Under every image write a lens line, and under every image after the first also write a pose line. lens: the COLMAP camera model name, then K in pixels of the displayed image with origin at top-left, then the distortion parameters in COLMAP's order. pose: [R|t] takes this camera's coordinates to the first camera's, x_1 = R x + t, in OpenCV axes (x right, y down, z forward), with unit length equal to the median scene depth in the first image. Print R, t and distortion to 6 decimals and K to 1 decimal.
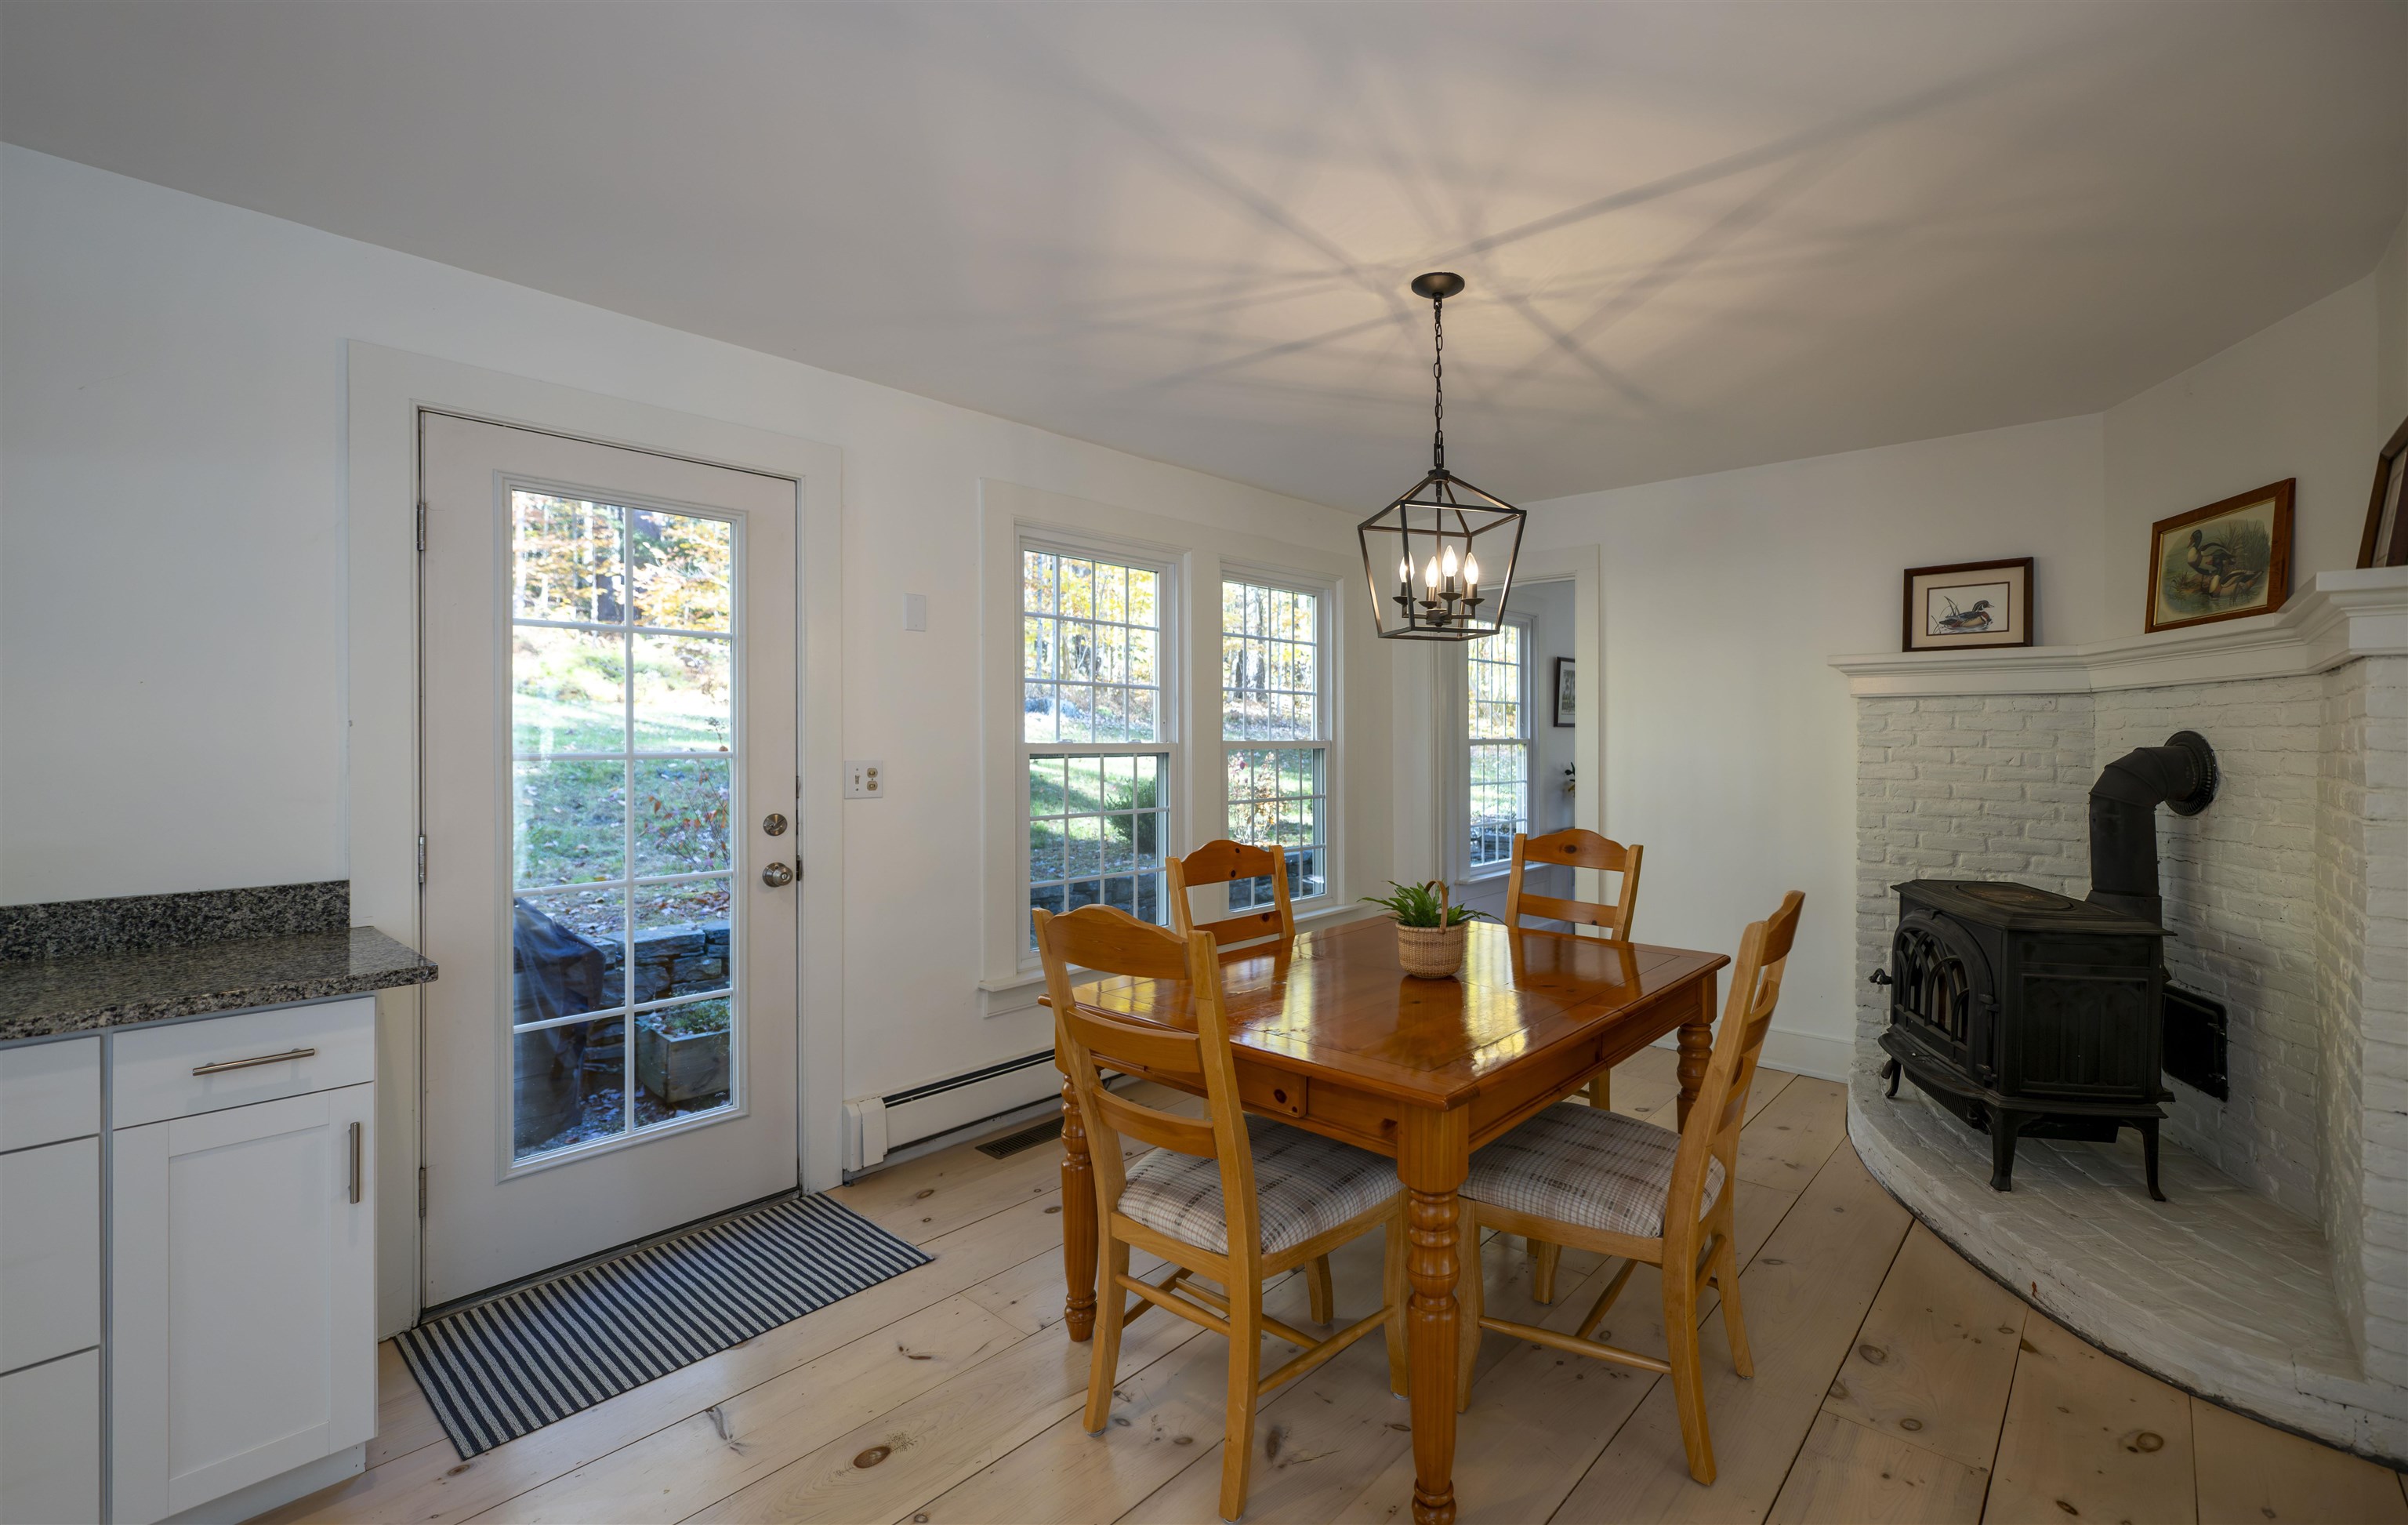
lens RADIAL K [[1037.2, 0, 1315.1], [0, 1037.2, 736.5], [0, 0, 1]] dist [0.000595, 0.000022]
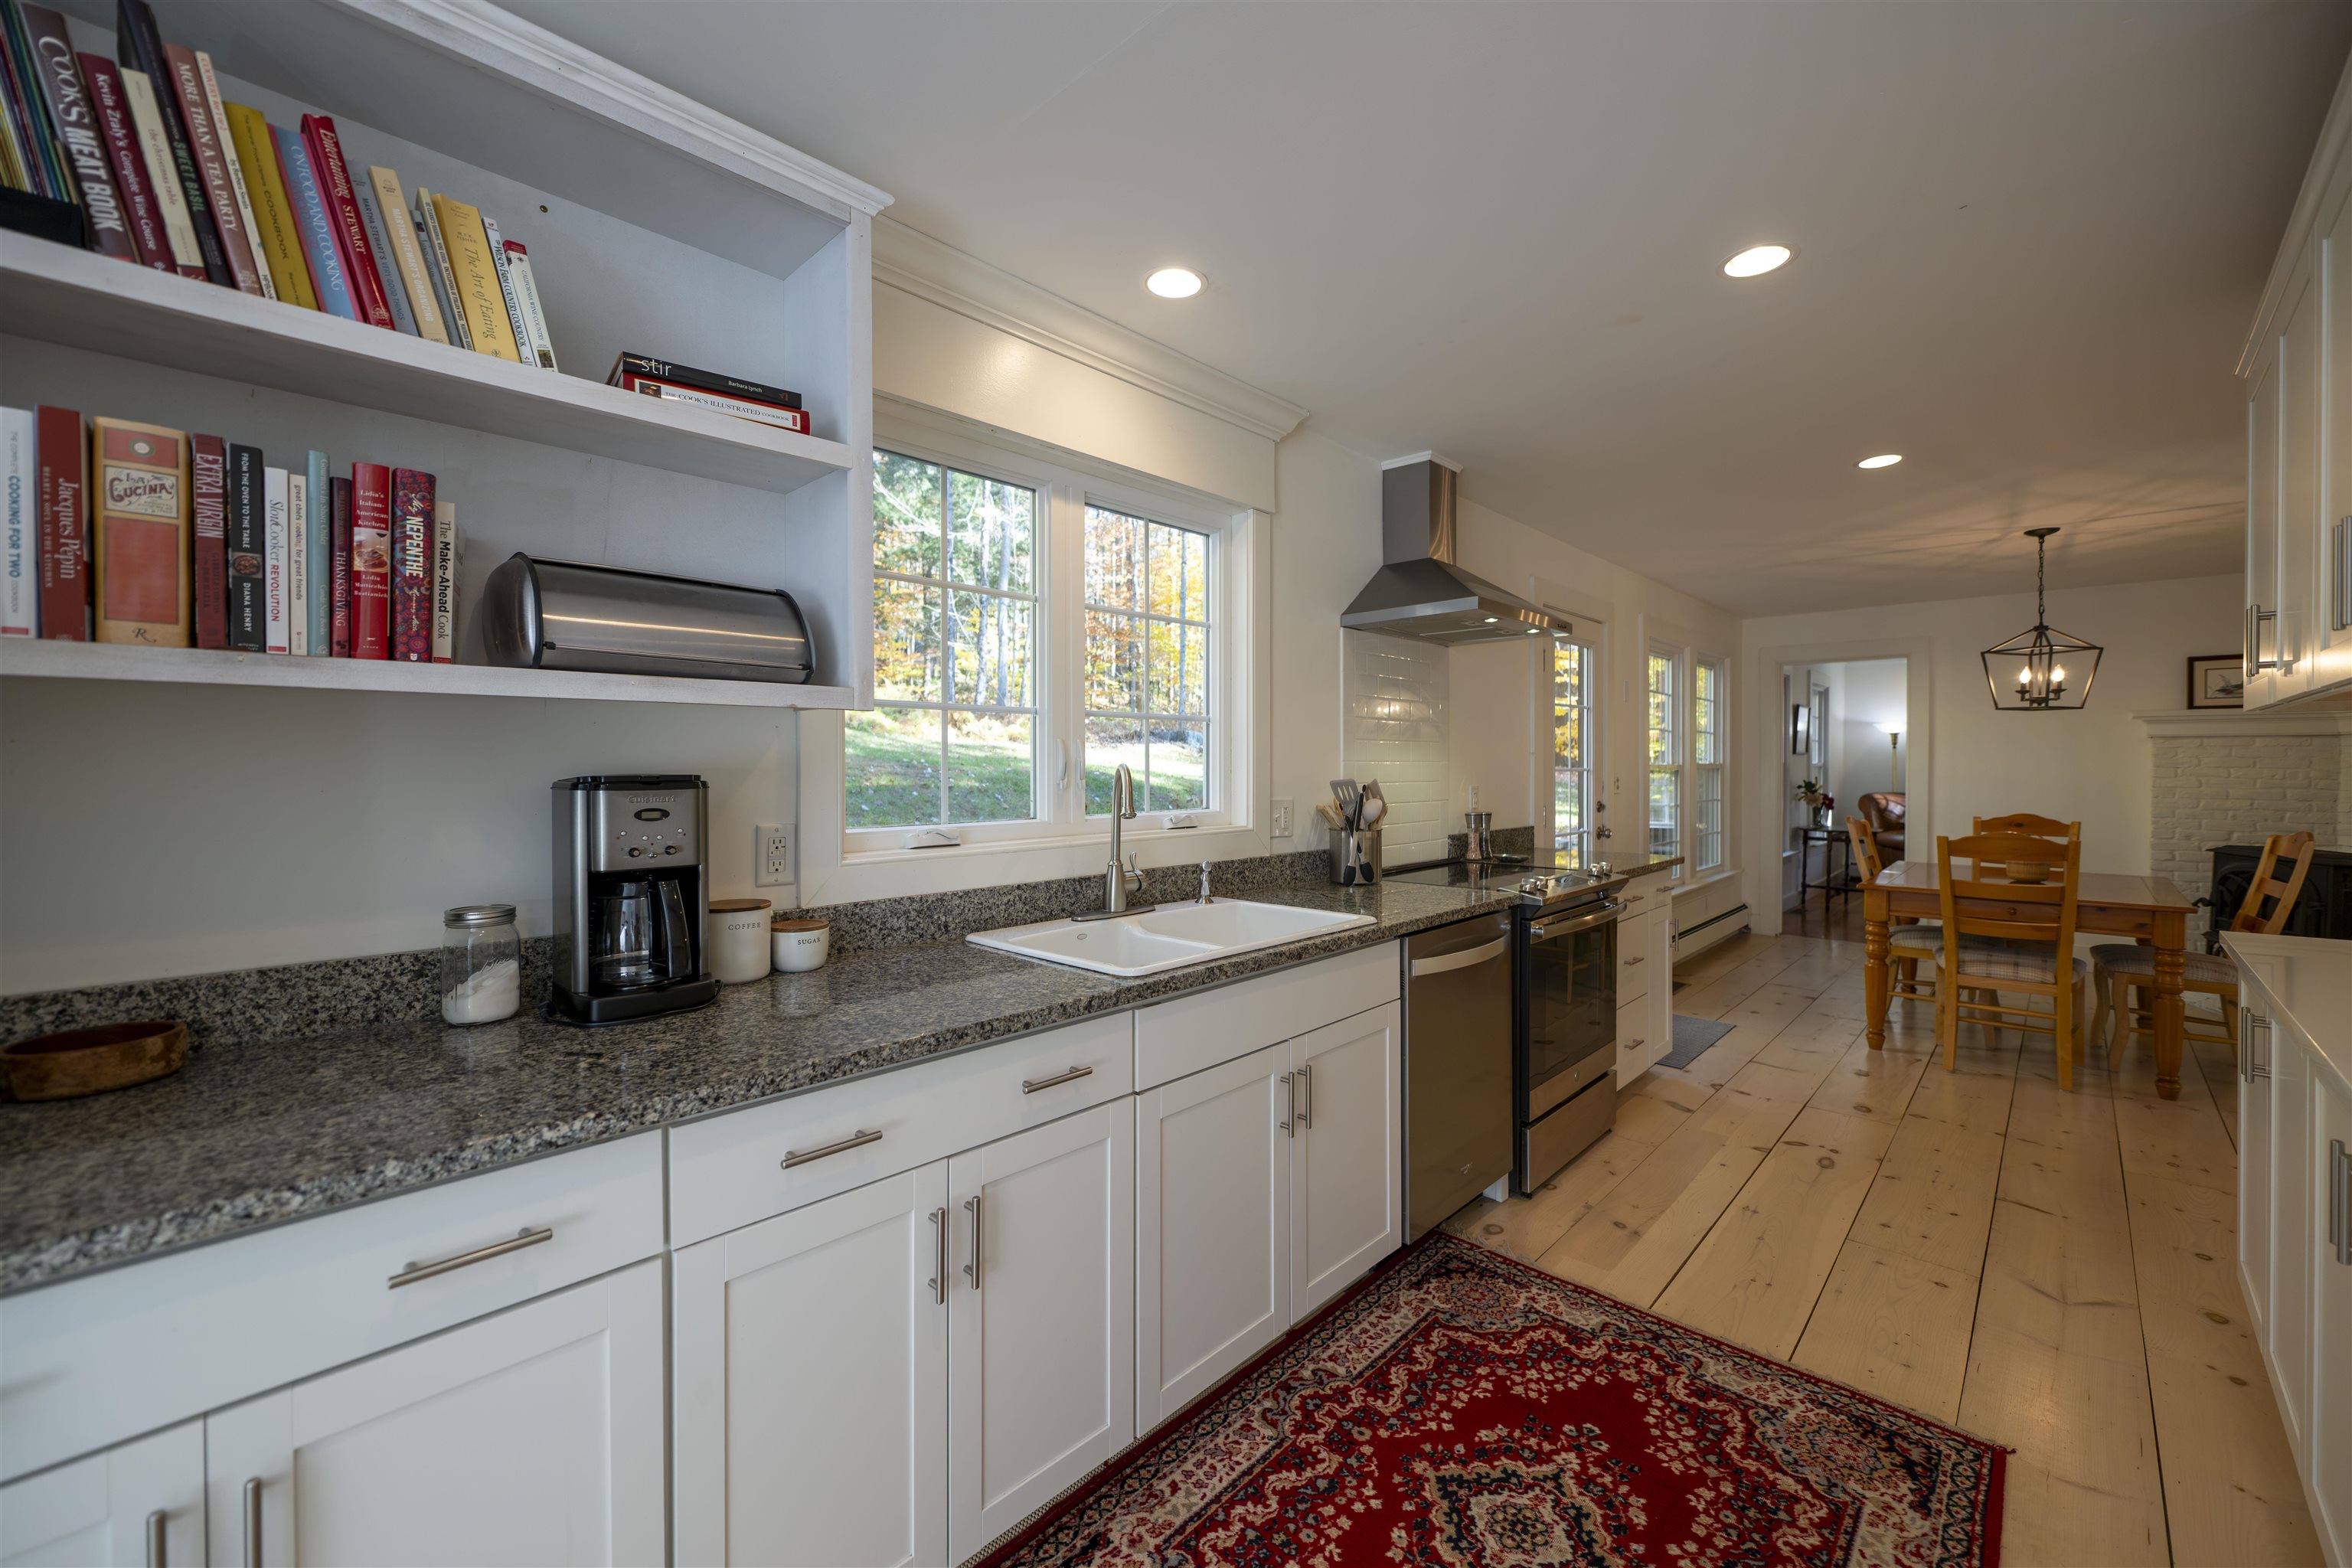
lens RADIAL K [[956.6, 0, 1173.5], [0, 956.6, 776.5], [0, 0, 1]] dist [-0.007393, 0.002373]
pose [[0.997275, 0.000278, -0.073773, -1.164095], [0.000618, 0.999926, 0.012118, 0.005977], [0.073771, -0.012131, 0.997201, -0.767444]]
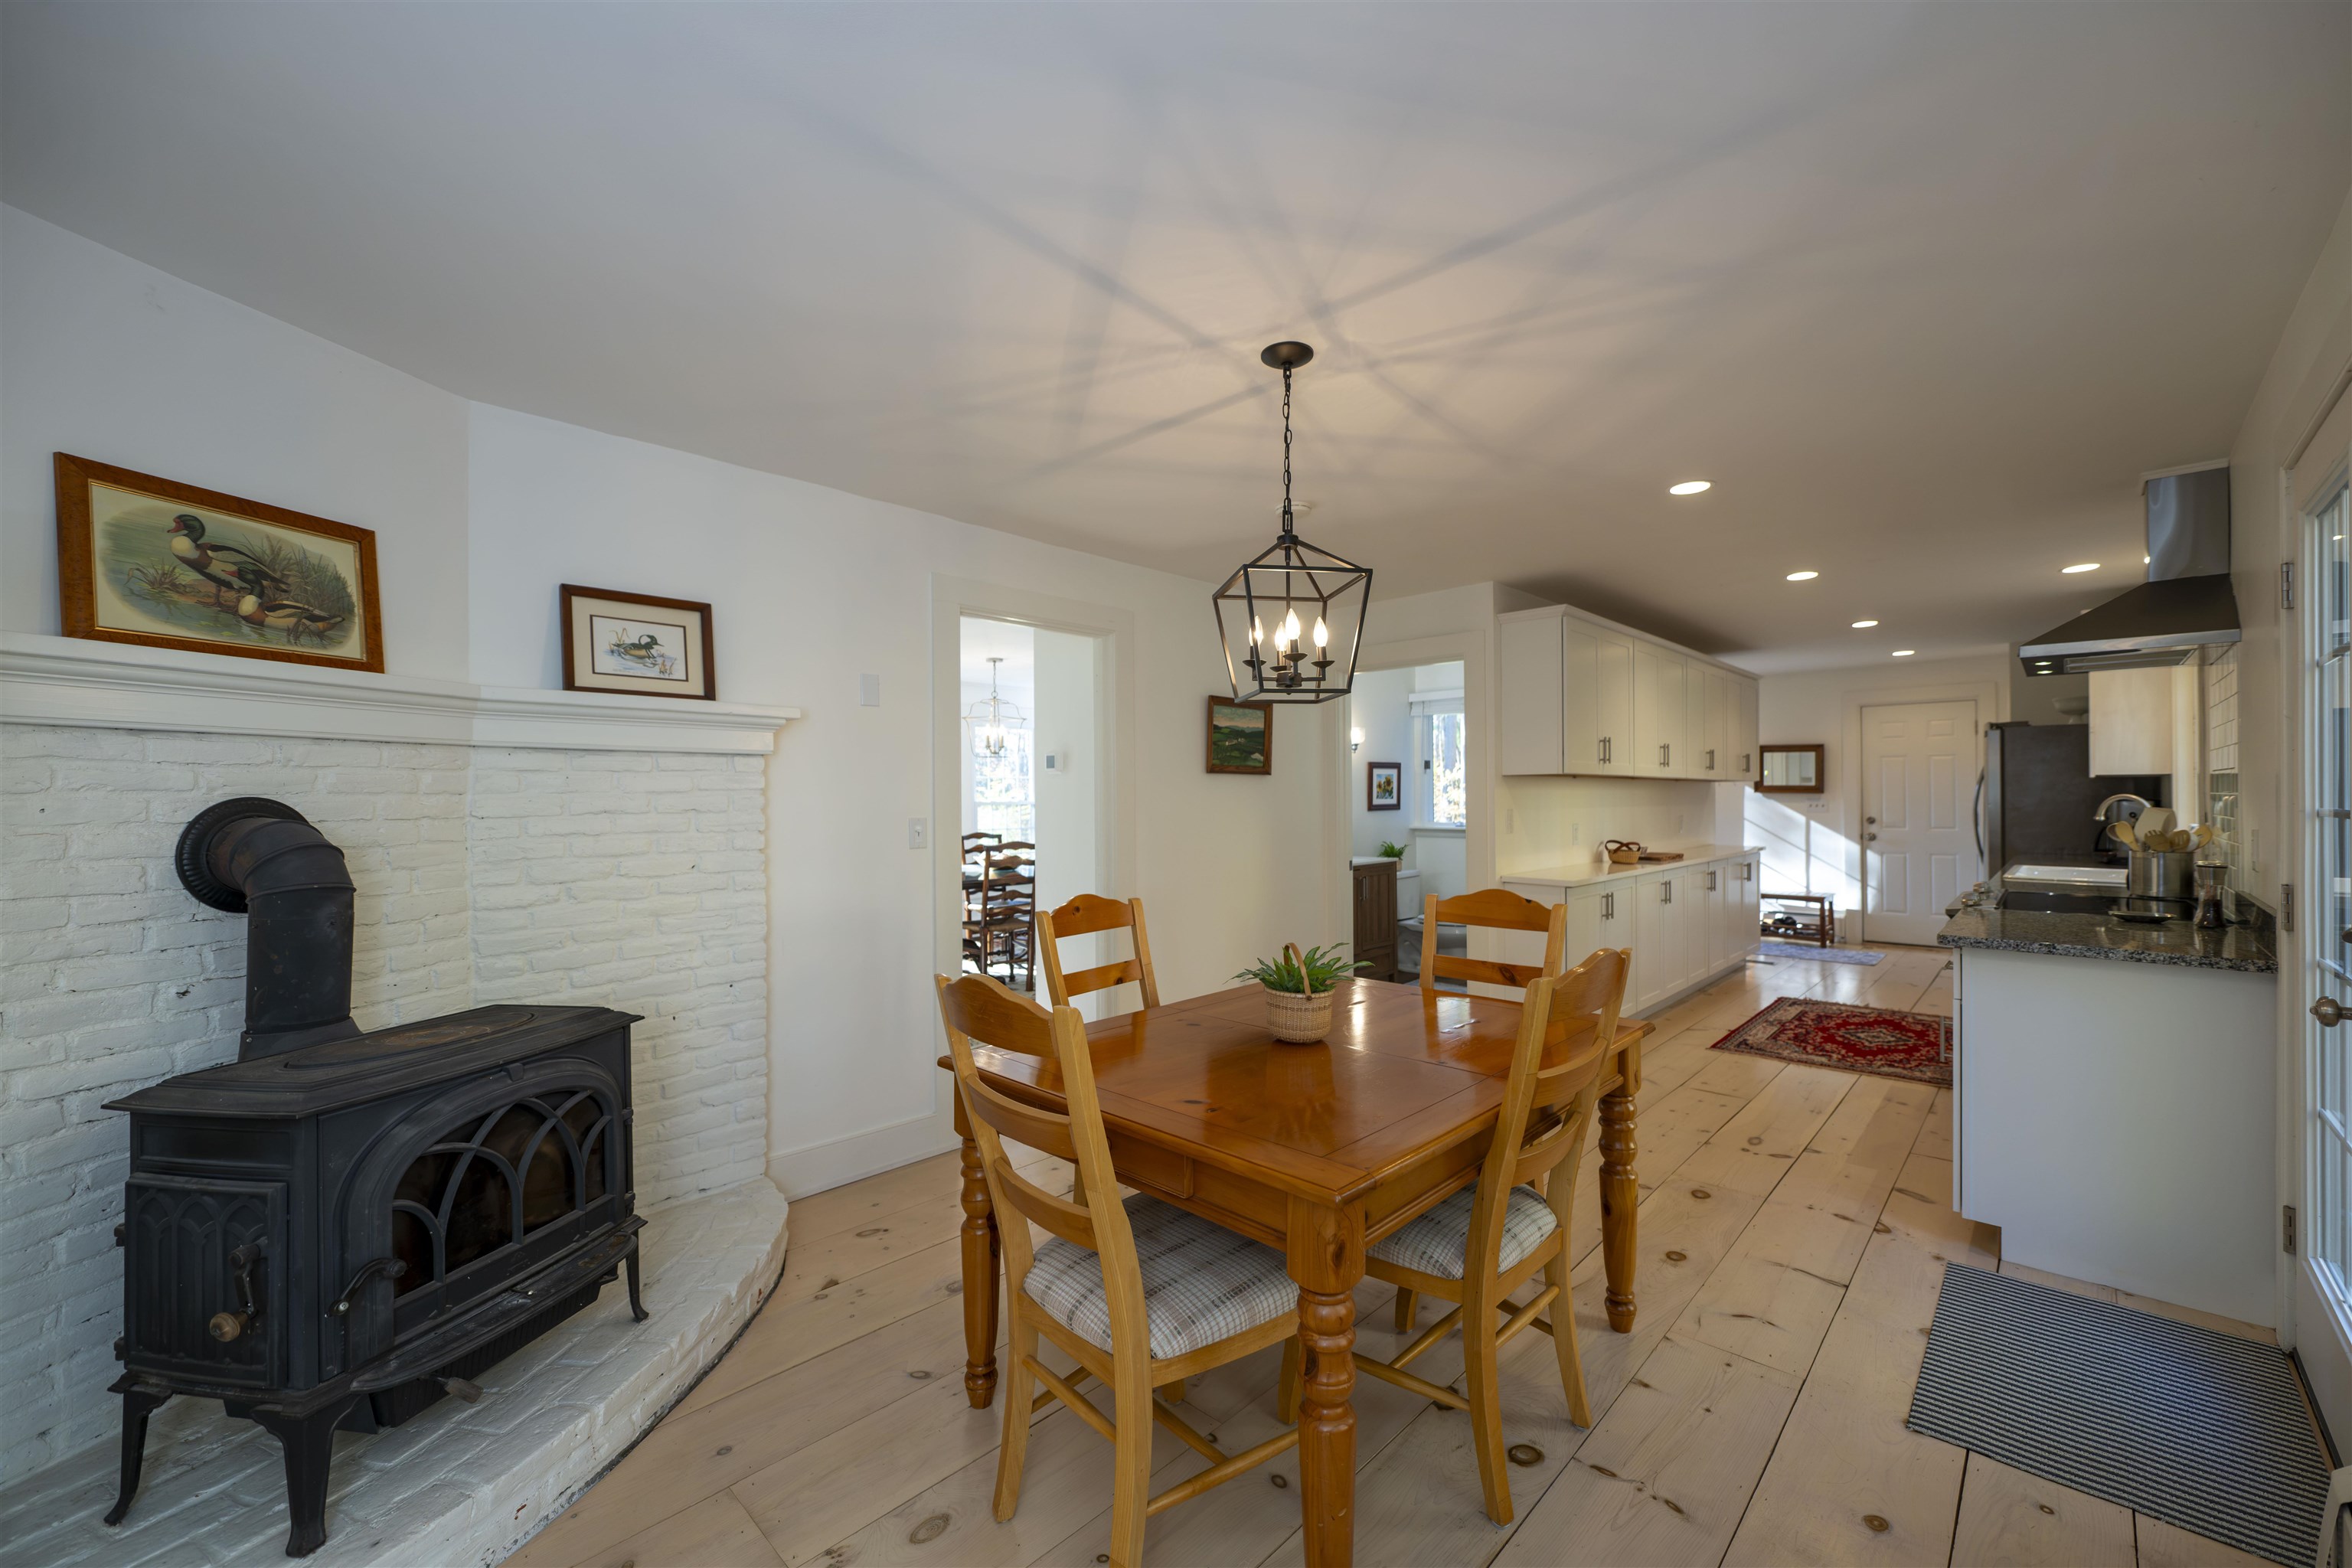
lens RADIAL K [[956.6, 0, 1166.7], [0, 956.6, 792.0], [0, 0, 1]] dist [-0.007393, 0.002373]
pose [[-0.996230, 0.008079, 0.086371, 0.134636], [0.007529, 0.999949, -0.006686, -0.000174], [-0.086420, -0.006010, -0.996241, 1.644288]]
